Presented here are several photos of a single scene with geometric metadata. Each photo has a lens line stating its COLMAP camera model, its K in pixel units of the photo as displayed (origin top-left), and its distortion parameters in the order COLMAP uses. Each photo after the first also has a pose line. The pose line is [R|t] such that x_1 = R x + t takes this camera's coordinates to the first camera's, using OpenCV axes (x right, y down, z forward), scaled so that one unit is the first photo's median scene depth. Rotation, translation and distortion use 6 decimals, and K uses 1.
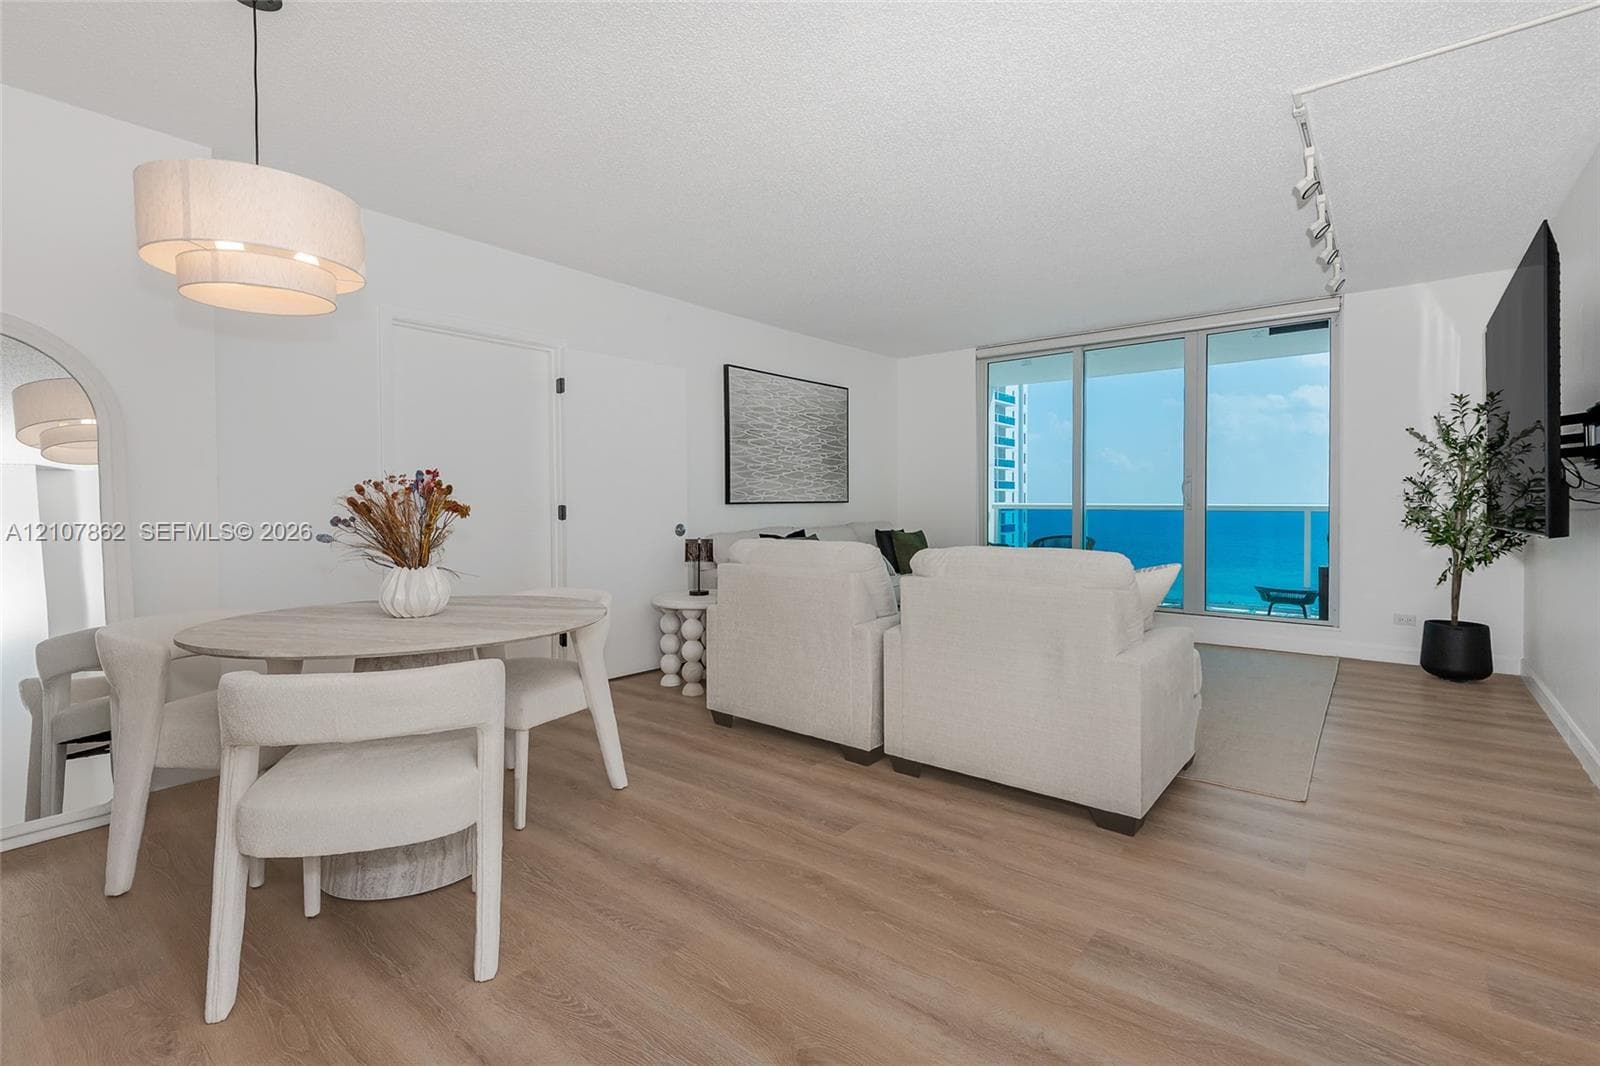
lens RADIAL K [[739.2, 0, 804.7], [0, 739.2, 506.5], [0, 0, 1]] dist [0.030952, -0.000426]
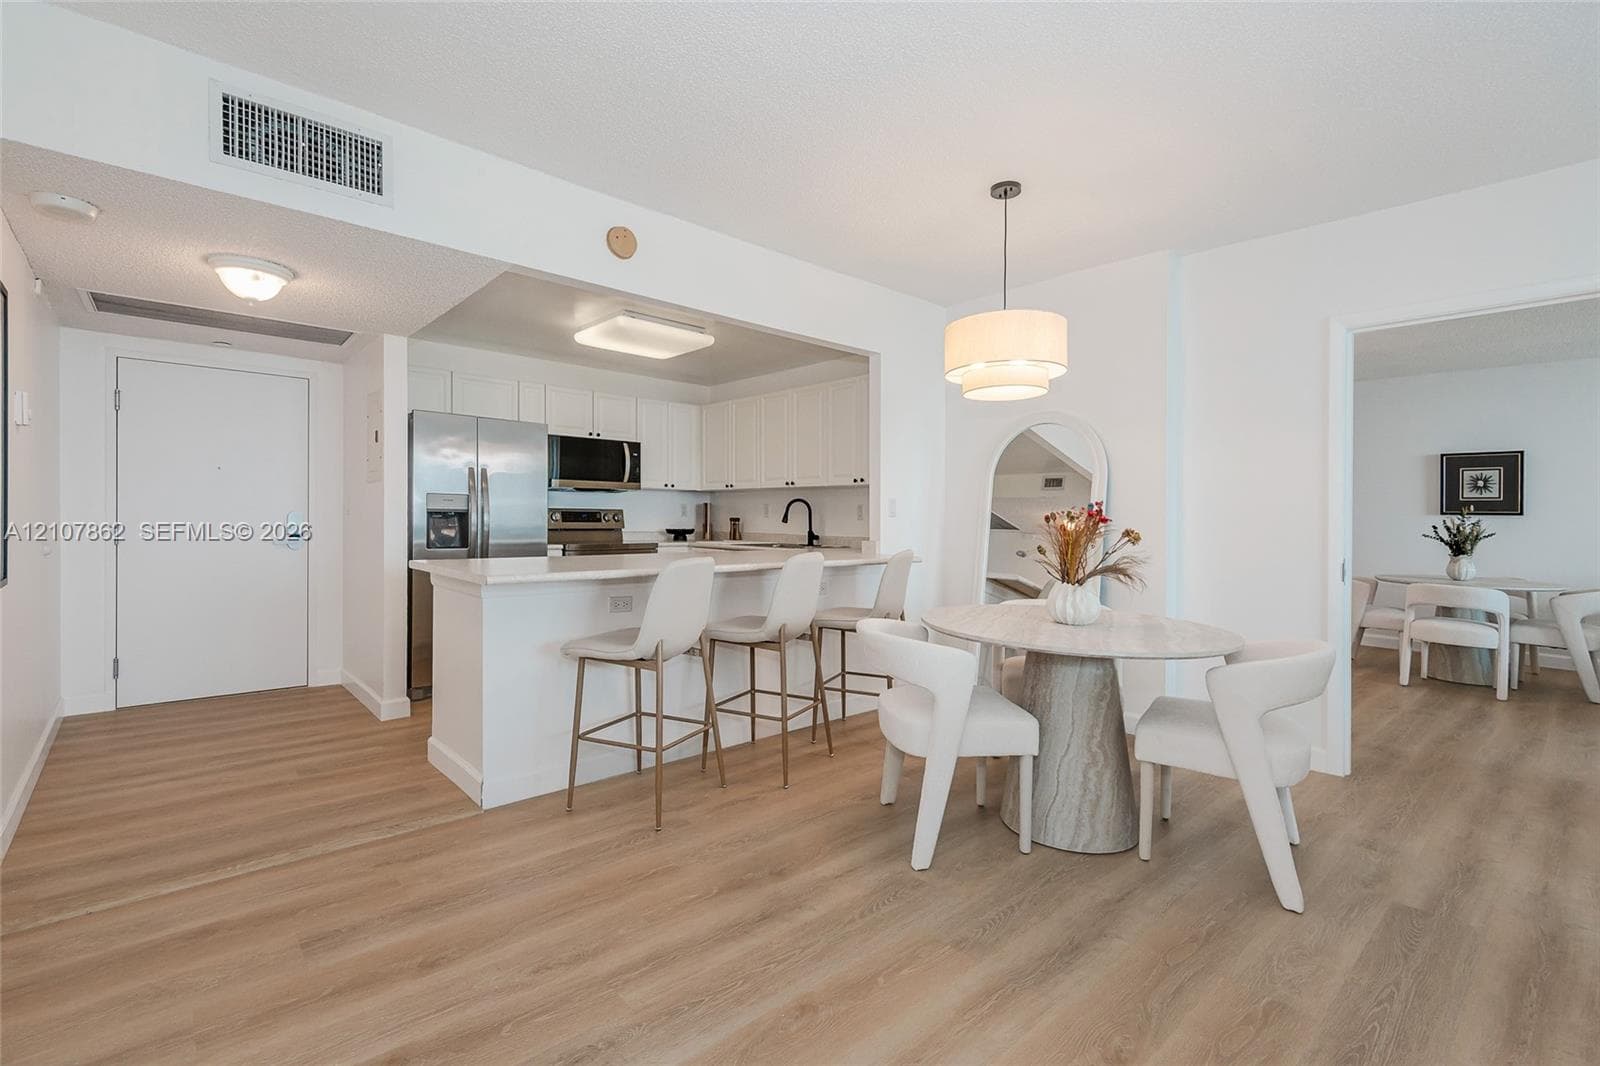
lens RADIAL K [[723.8, 0, 796.7], [0, 723.8, 529.1], [0, 0, 1]] dist [0.000859, -0.007246]
pose [[-0.188699, 0.020729, -0.981816, 0.298492], [-0.018183, 0.999532, 0.024597, -0.012176], [0.981867, 0.022494, -0.188234, 0.321135]]
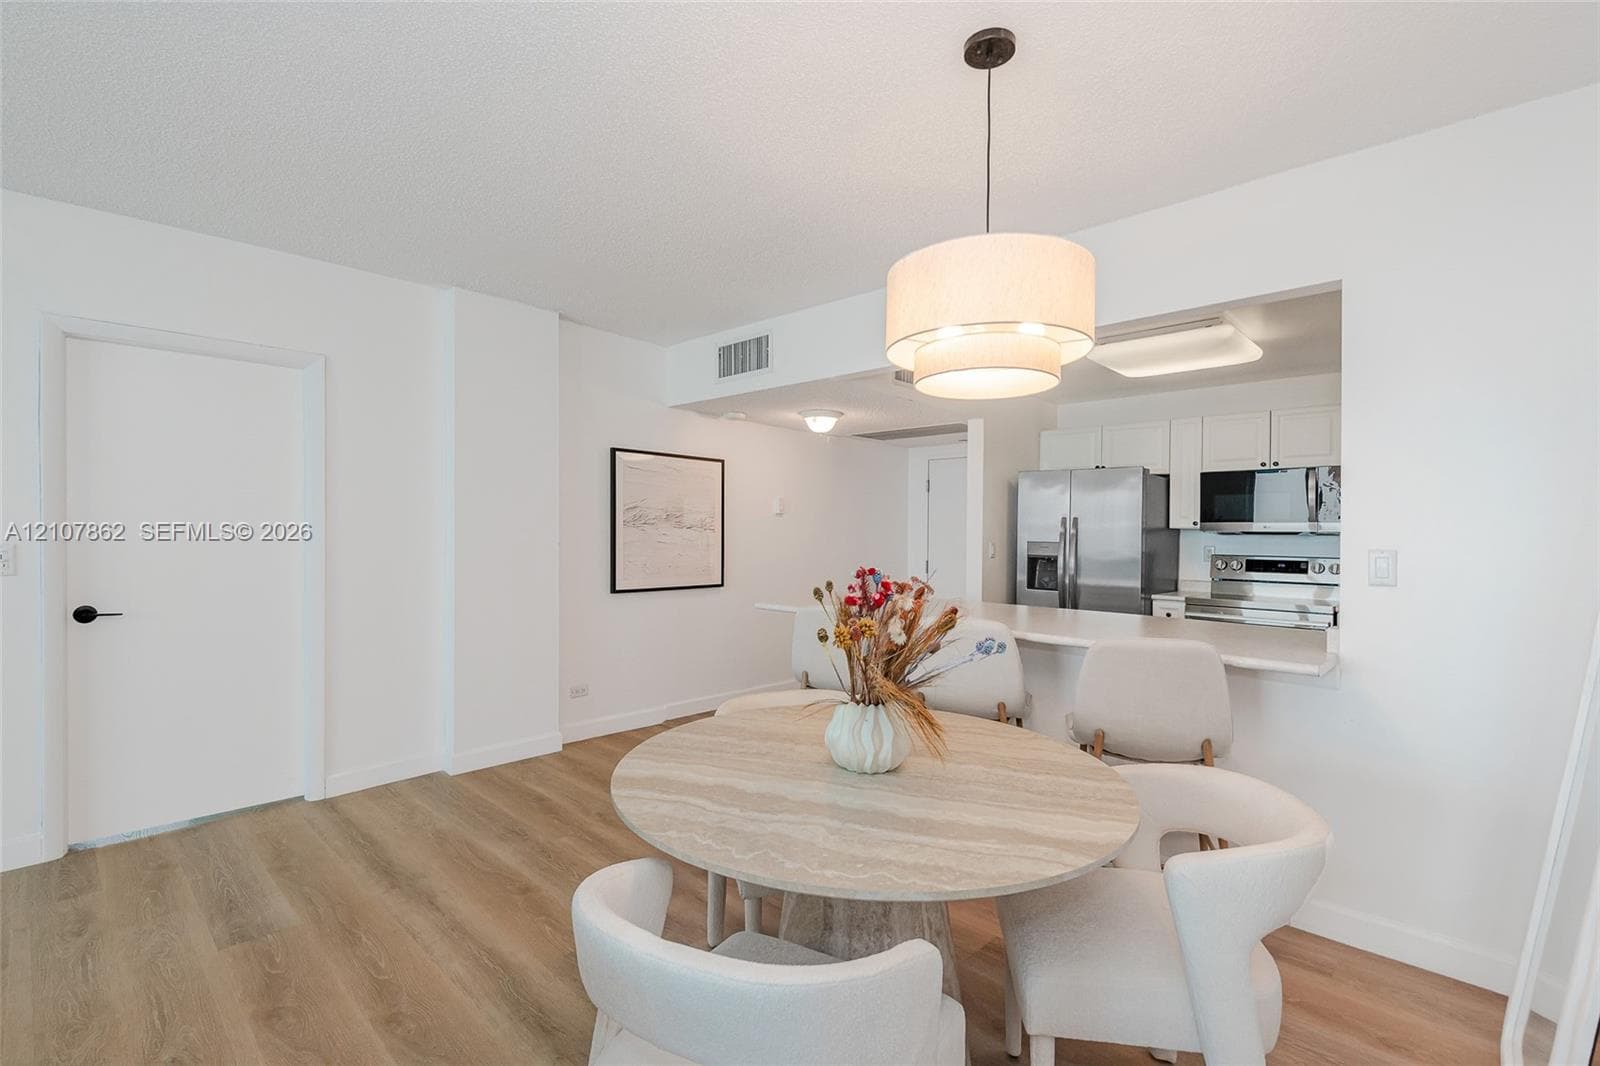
lens RADIAL K [[719.7, 0, 782.5], [0, 719.7, 534.6], [0, 0, 1]] dist [0.015187, -0.000851]
pose [[-0.992457, -0.006991, 0.122393, -0.223957], [-0.006163, 0.999956, 0.007139, -0.038187], [-0.122438, 0.006331, -0.992456, 0.726065]]
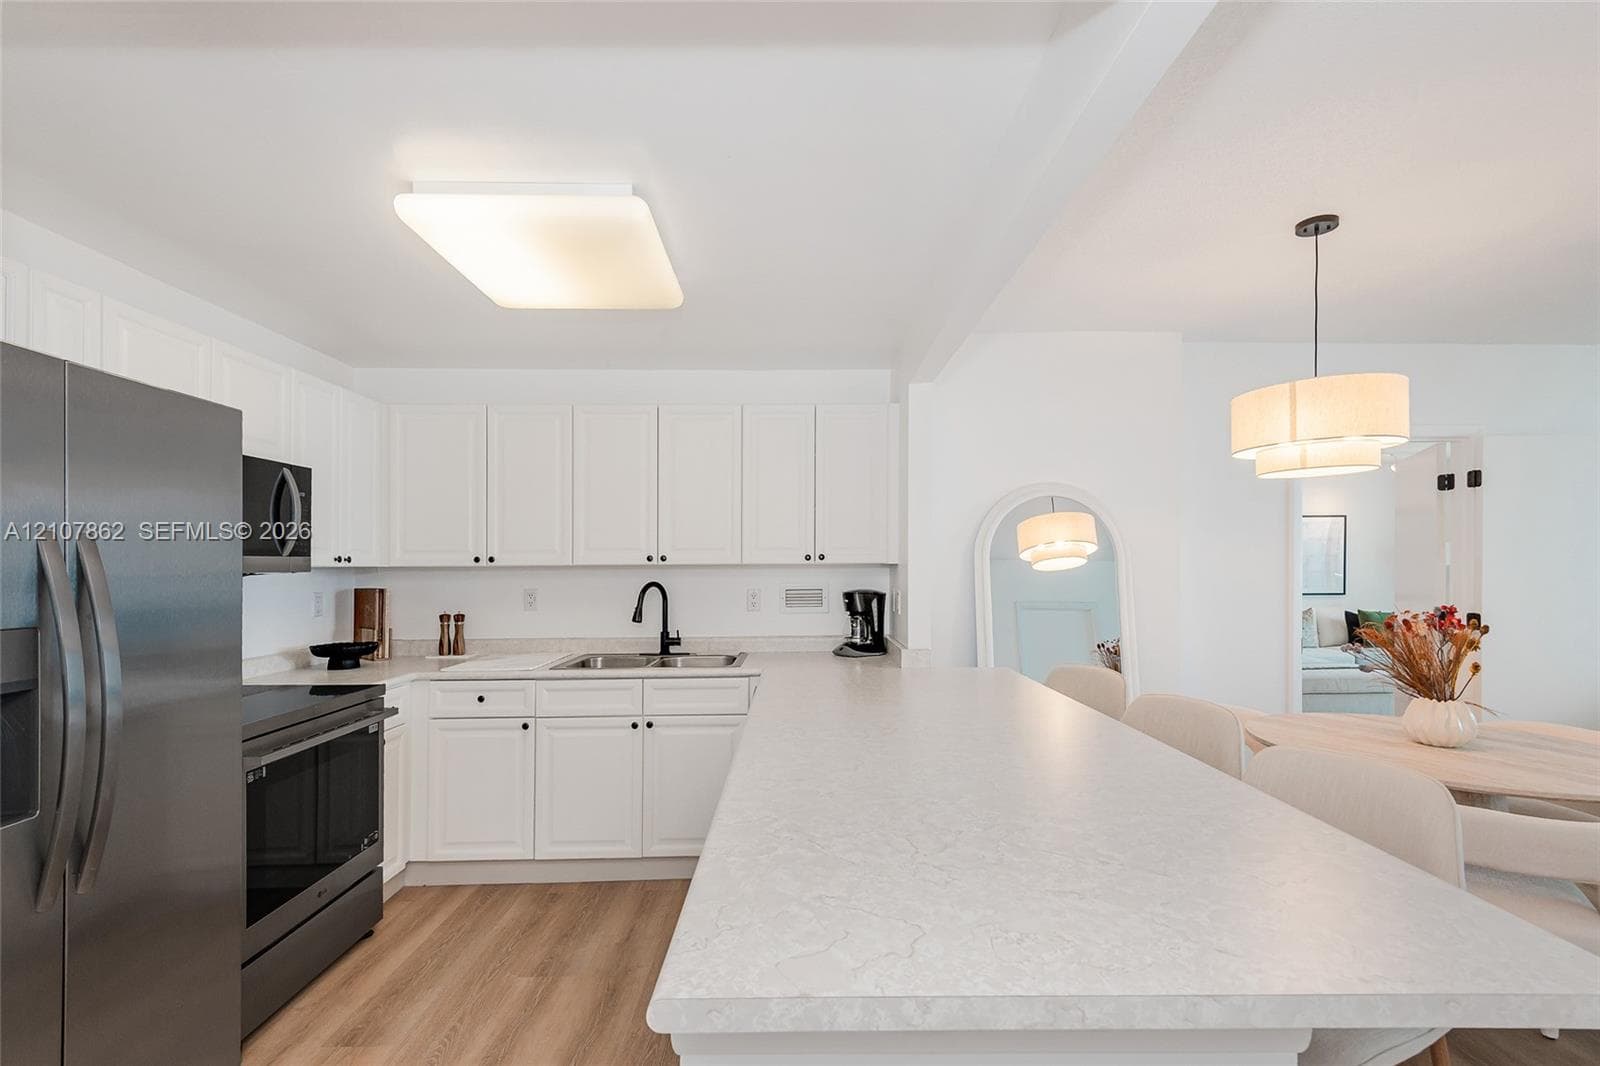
lens RADIAL K [[746.7, 0, 757.3], [0, 746.7, 545.0], [0, 0, 1]] dist [0.000231, -0.000415]
pose [[0.621939, -0.018953, -0.782836, -0.127047], [-0.000487, 0.999697, -0.024591, -0.045164], [0.783066, 0.015675, 0.621742, -0.189394]]
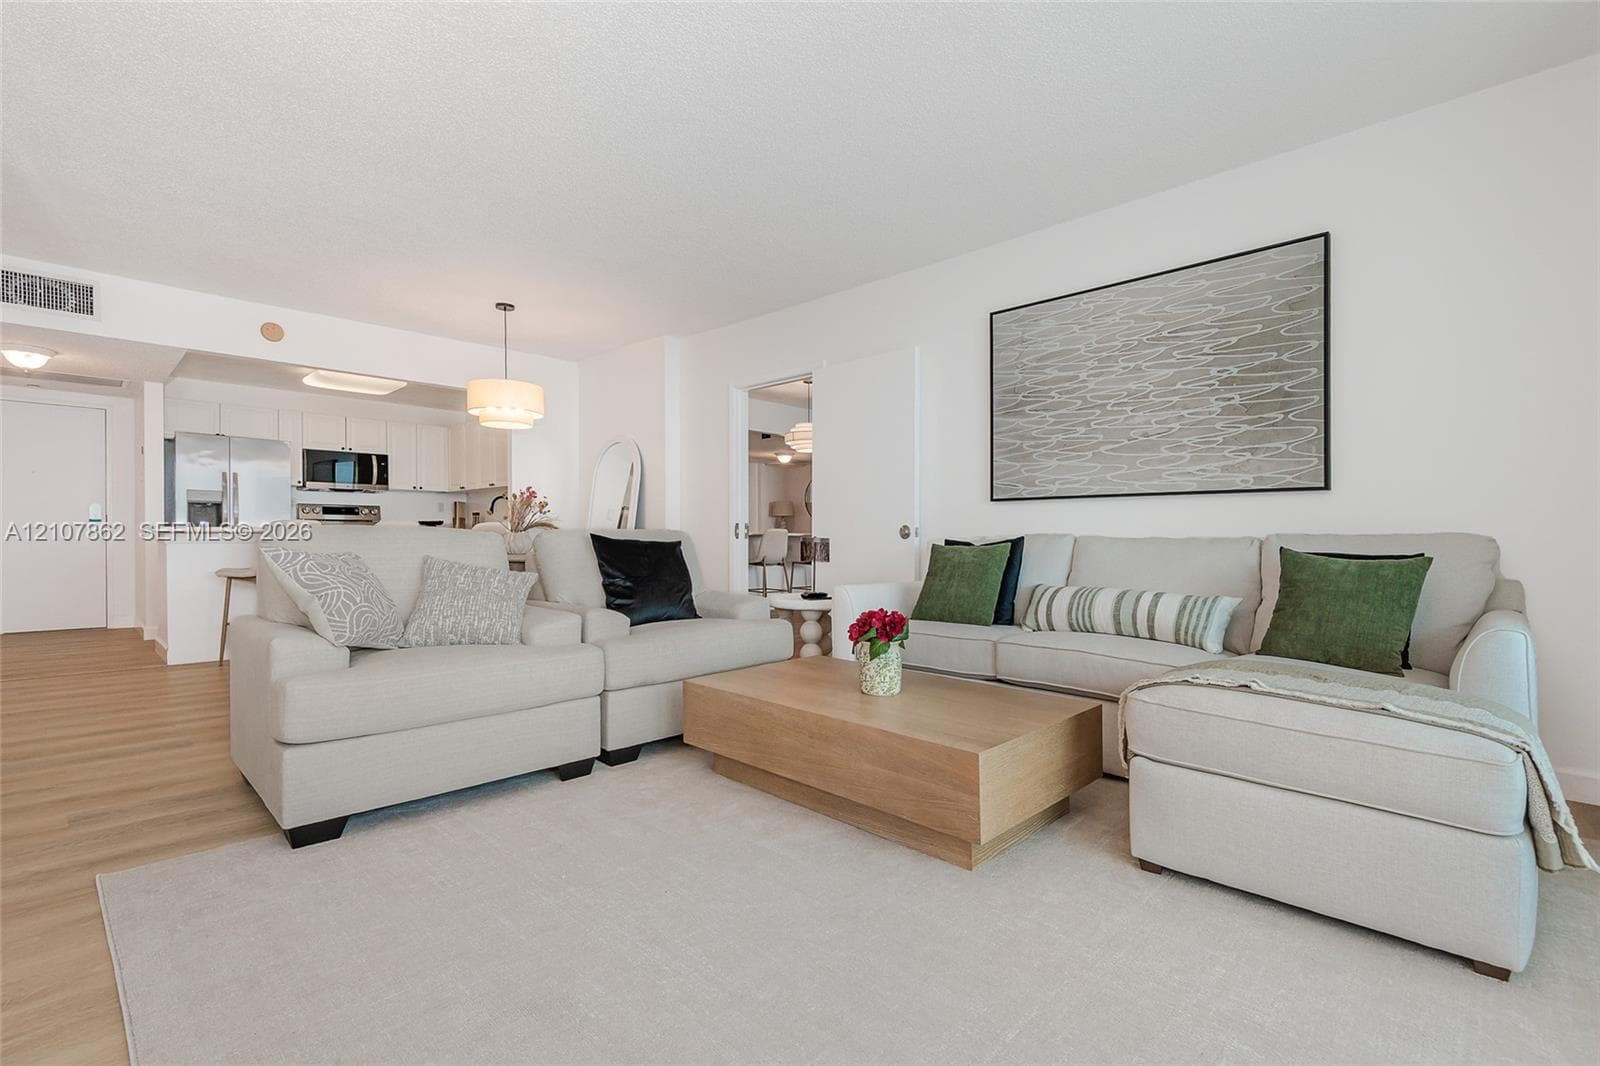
lens RADIAL K [[741.5, 0, 825.1], [0, 741.5, 532.6], [0, 0, 1]] dist [0.027906, -0.023393]
pose [[-0.109399, 0.003828, -0.993990, 0.648783], [-0.010856, 0.999928, 0.005046, 0.026118], [0.993939, 0.011343, -0.109350, 0.903801]]
